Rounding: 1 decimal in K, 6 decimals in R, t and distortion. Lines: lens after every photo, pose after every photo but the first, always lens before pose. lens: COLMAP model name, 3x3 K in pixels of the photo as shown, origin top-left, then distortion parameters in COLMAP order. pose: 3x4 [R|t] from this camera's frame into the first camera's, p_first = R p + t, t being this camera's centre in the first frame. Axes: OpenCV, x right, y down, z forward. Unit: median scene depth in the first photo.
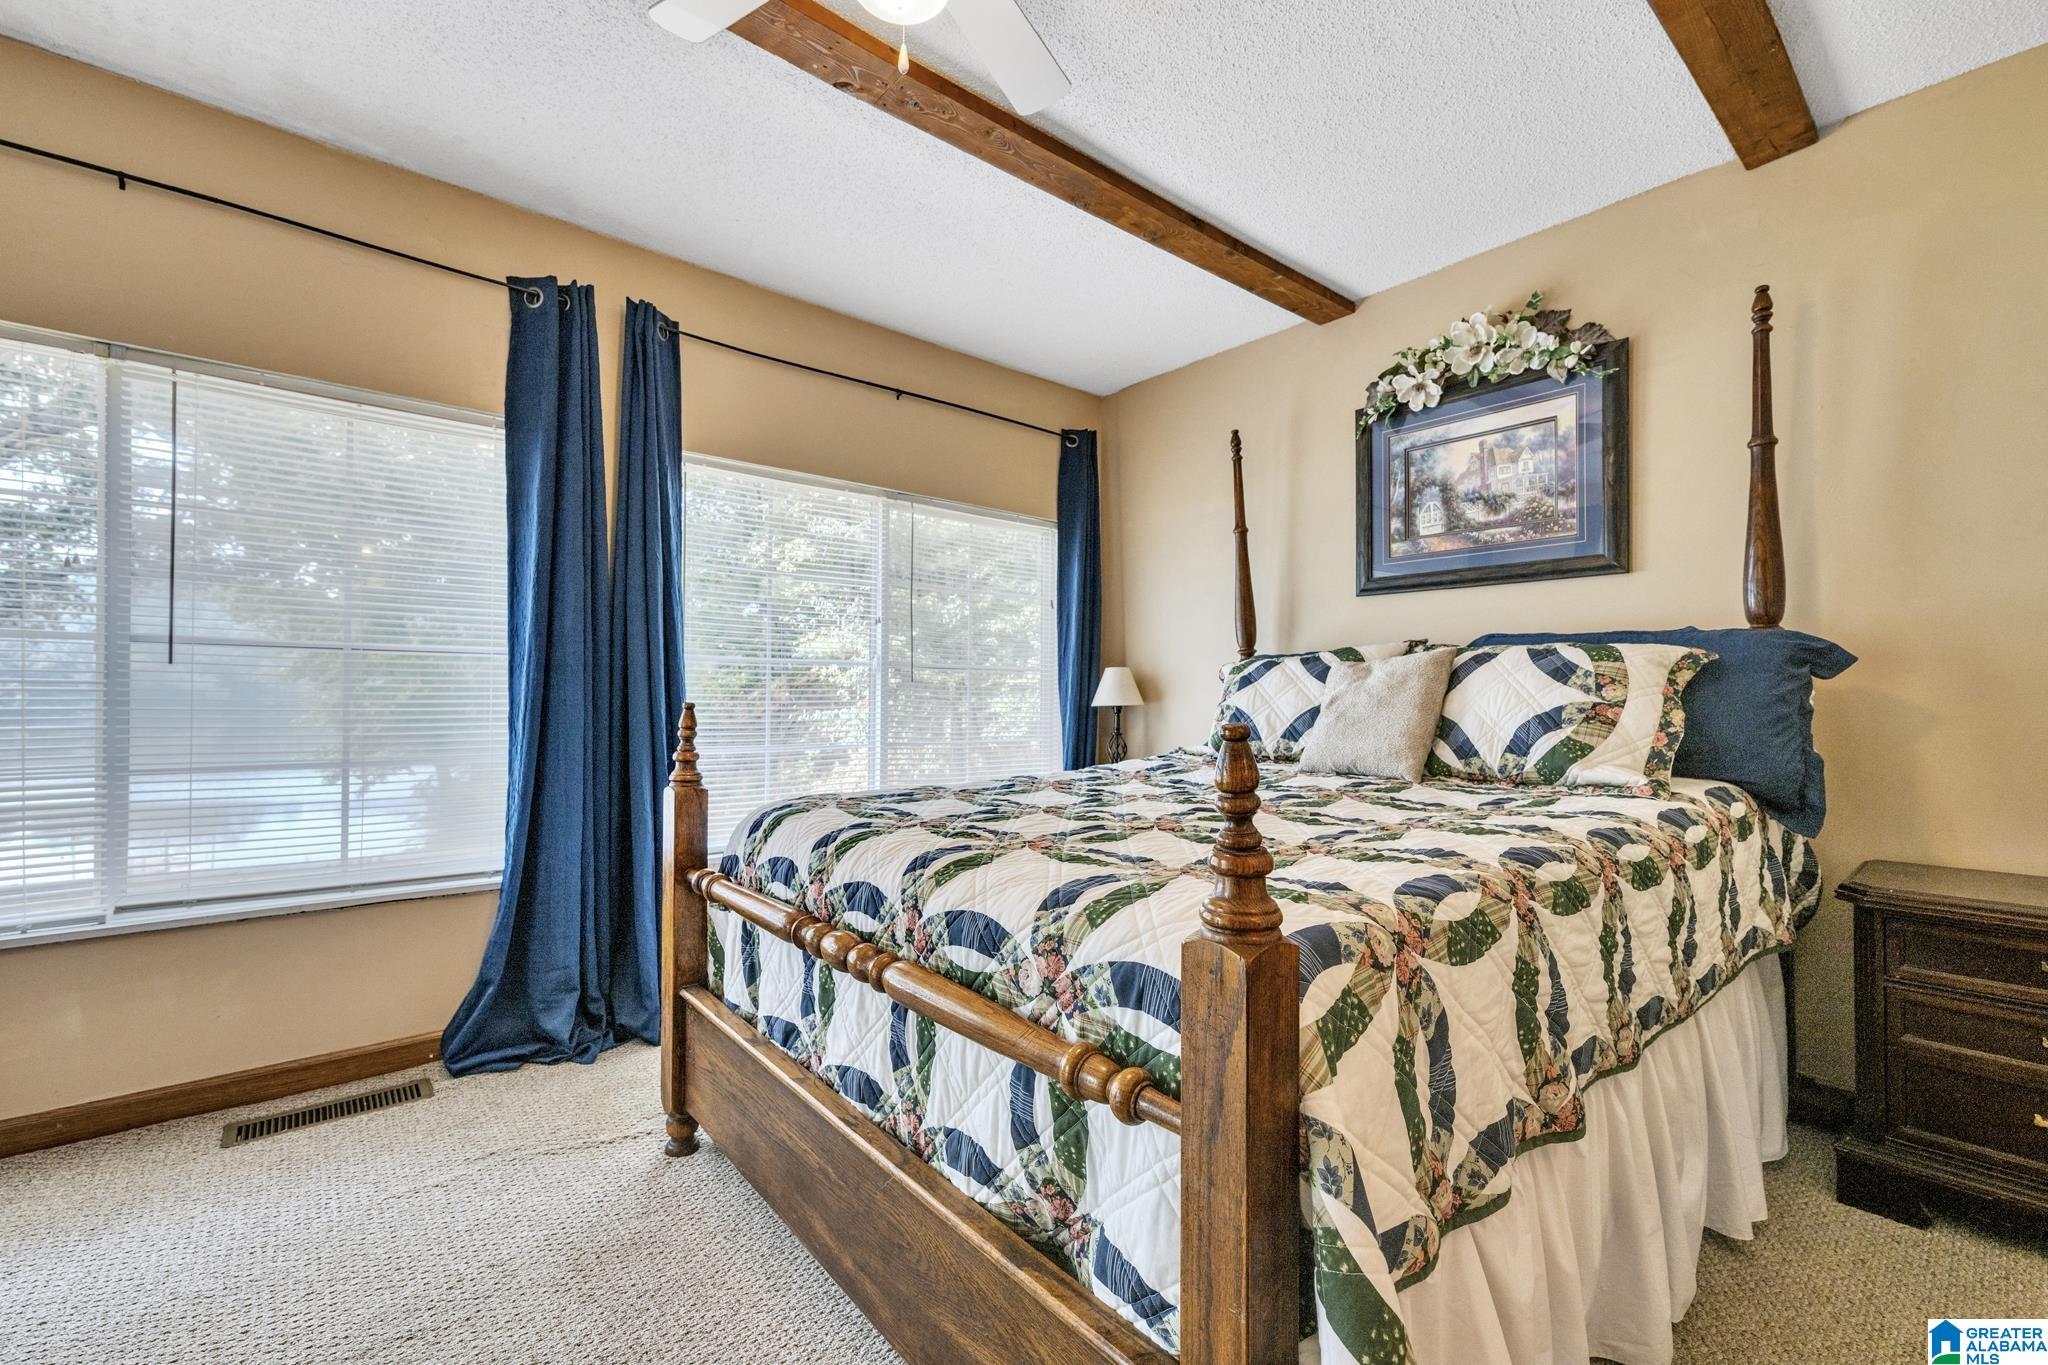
lens RADIAL K [[857.2, 0, 1024.0], [0, 857.2, 680.4], [0, 0, 1]] dist [0.000353, 0.000127]
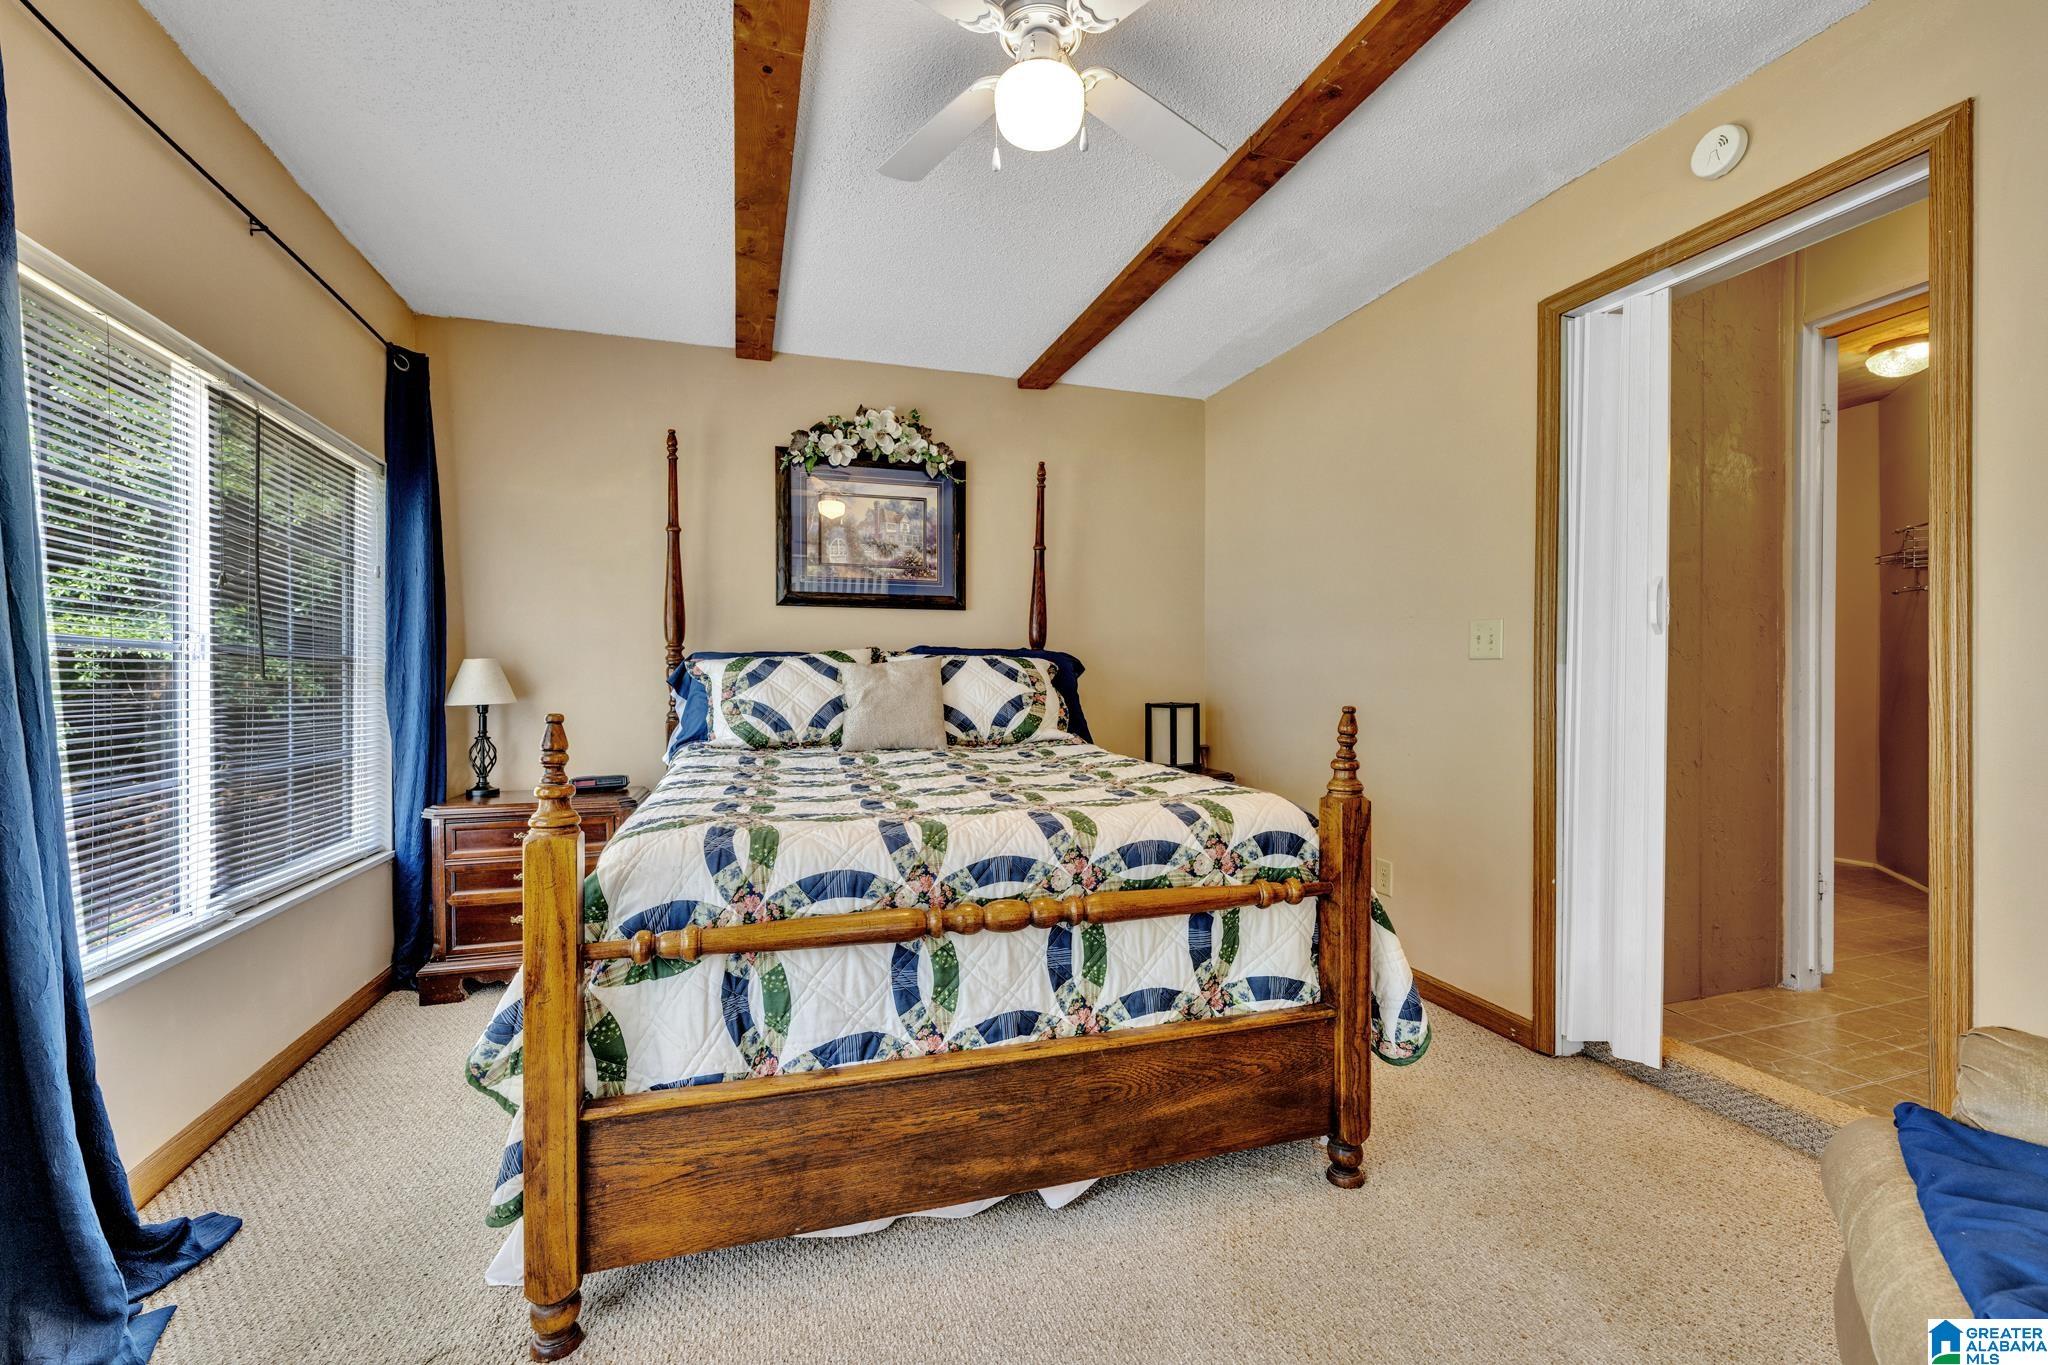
lens RADIAL K [[857.2, 0, 1022.8], [0, 857.2, 684.6], [0, 0, 1]] dist [0.000353, 0.000127]
pose [[0.368181, -0.007096, 0.929727, -0.687073], [-0.010582, 0.999874, 0.011822, -0.007581], [-0.929694, -0.014191, 0.368060, 0.294509]]
